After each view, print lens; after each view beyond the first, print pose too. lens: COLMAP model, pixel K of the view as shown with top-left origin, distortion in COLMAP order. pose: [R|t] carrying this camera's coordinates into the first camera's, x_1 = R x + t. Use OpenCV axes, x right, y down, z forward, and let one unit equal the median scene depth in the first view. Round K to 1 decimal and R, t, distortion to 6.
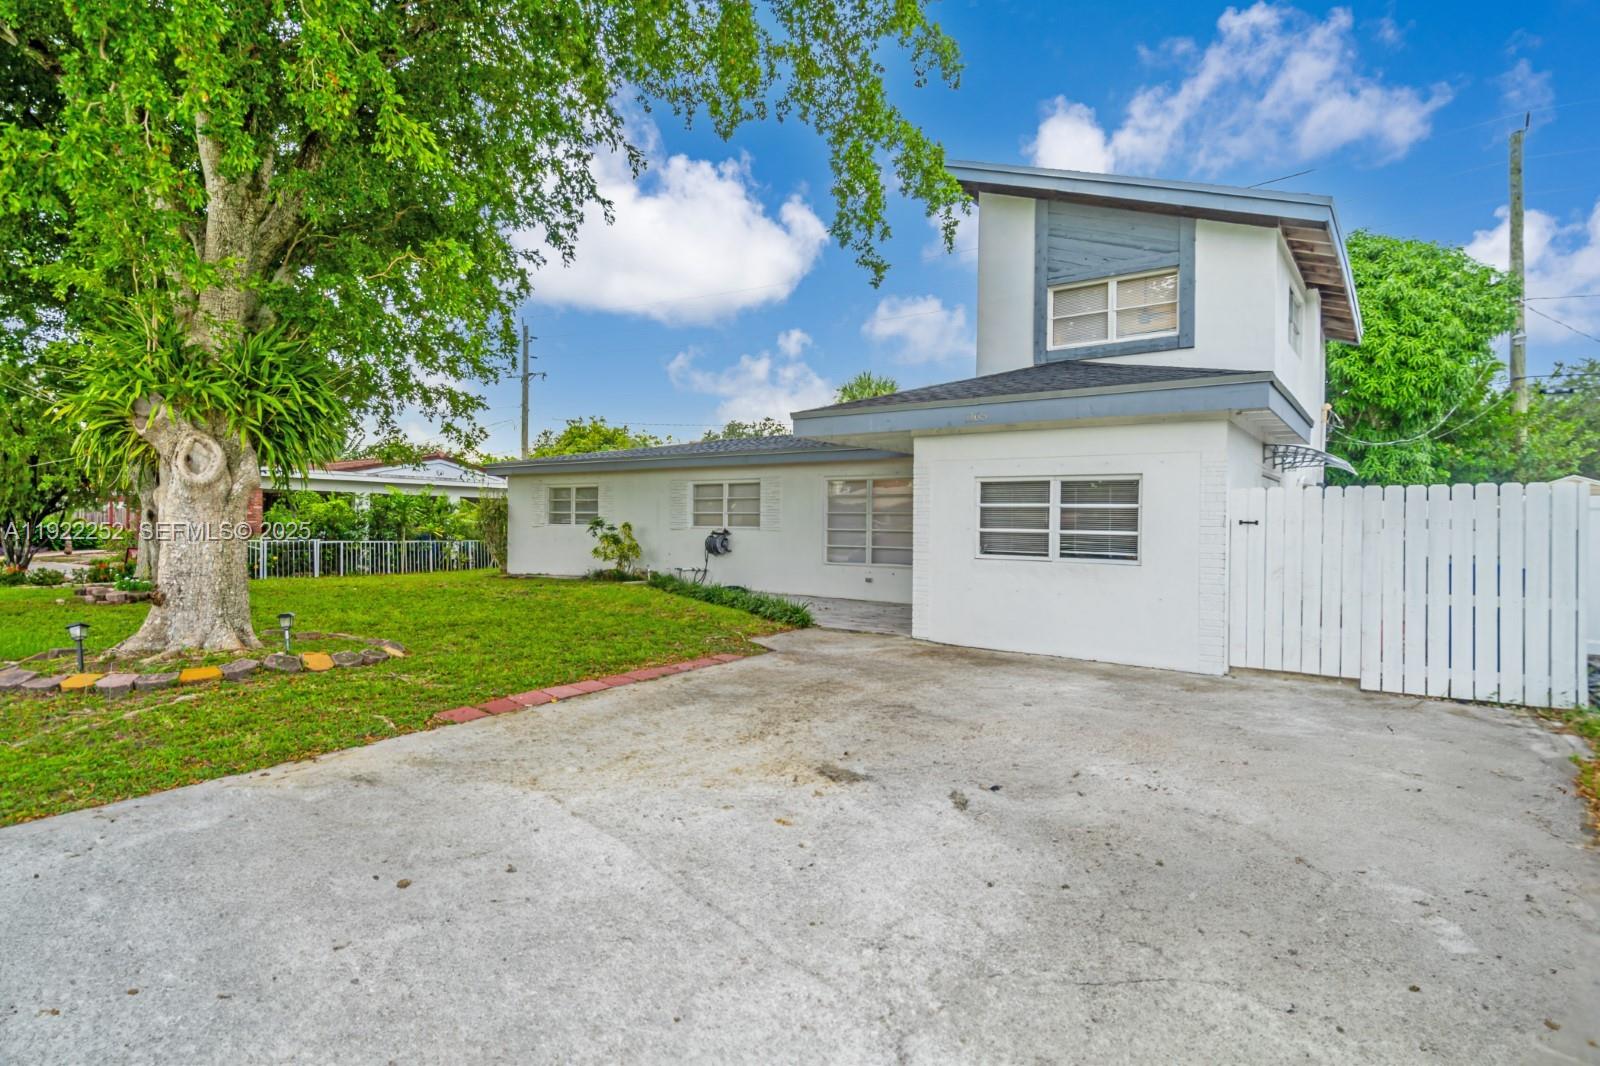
lens RADIAL K [[786.3, 0, 800.0], [0, 786.3, 533.0], [0, 0, 1]] dist [-0.004358, -0.000207]
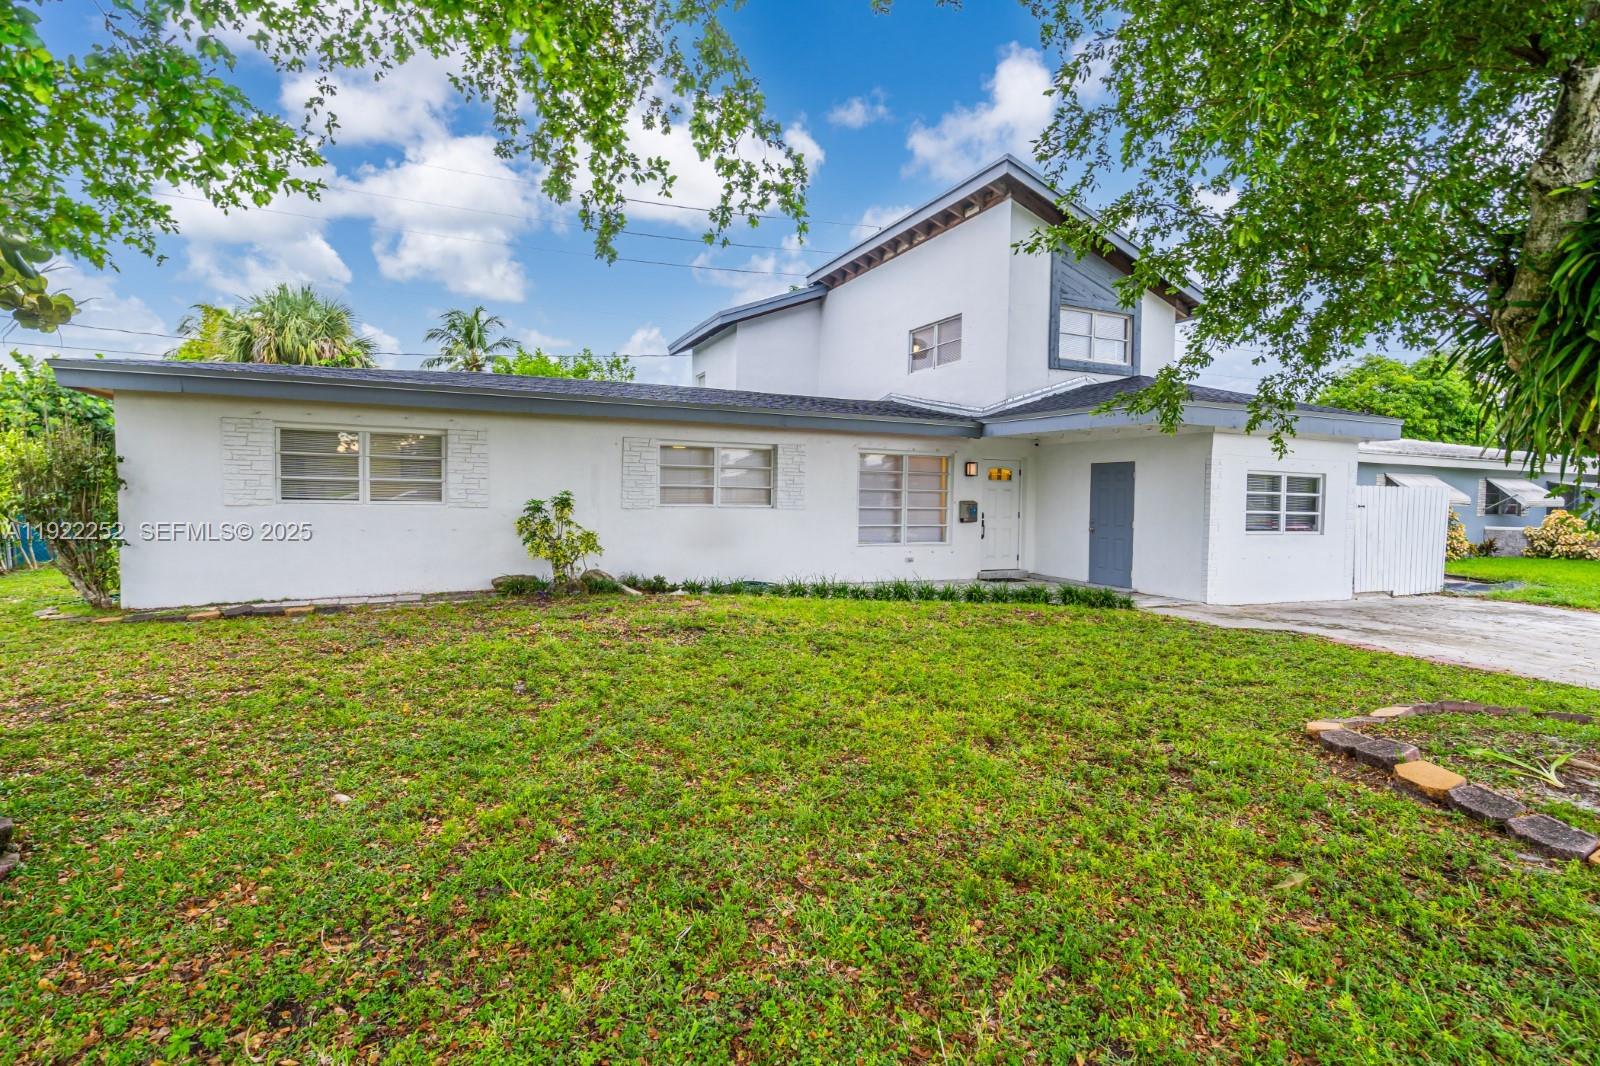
lens RADIAL K [[786.3, 0, 800.0], [0, 786.3, 533.0], [0, 0, 1]] dist [-0.004358, -0.000207]
pose [[0.511653, -0.045273, 0.857999, -1.226057], [-0.001029, 0.998578, 0.053305, -0.036511], [-0.859192, -0.028157, 0.510878, 0.962459]]
